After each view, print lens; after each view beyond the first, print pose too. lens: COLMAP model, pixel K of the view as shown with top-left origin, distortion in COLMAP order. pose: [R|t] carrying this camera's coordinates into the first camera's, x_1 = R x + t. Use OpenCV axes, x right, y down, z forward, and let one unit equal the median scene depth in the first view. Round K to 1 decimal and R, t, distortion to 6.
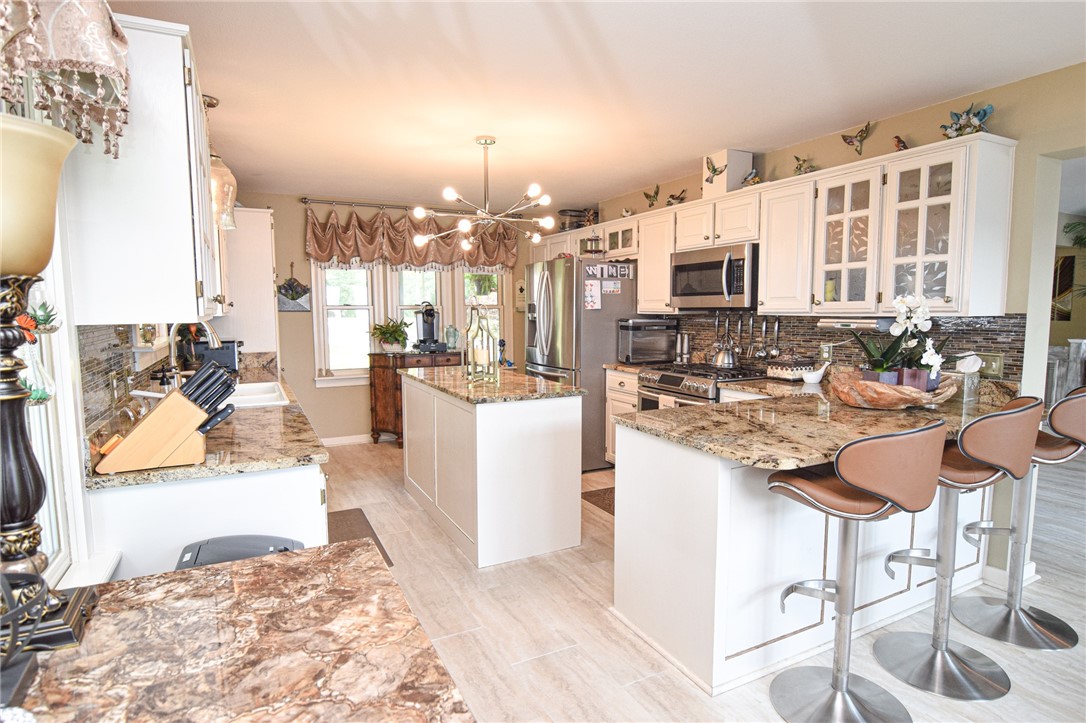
lens RADIAL K [[581.9, 0, 543.0], [0, 581.9, 361.5], [0, 0, 1]] dist [0.000020, -0.000270]
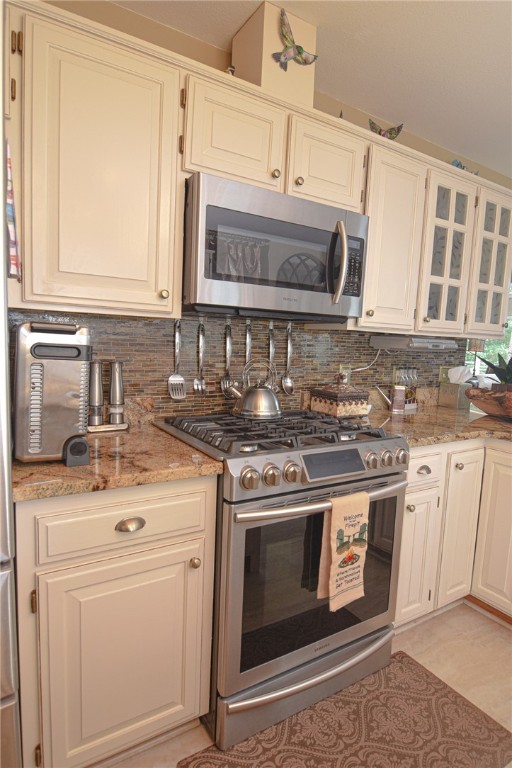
lens RADIAL K [[411.5, 0, 256.0], [0, 411.5, 384.0], [0, 0, 1]] dist [0.000020, -0.000270]
pose [[-0.045182, -0.096319, 0.994325, -0.124213], [0.051950, 0.993768, 0.098625, -0.080022], [-0.997627, 0.056111, -0.039897, 1.294028]]
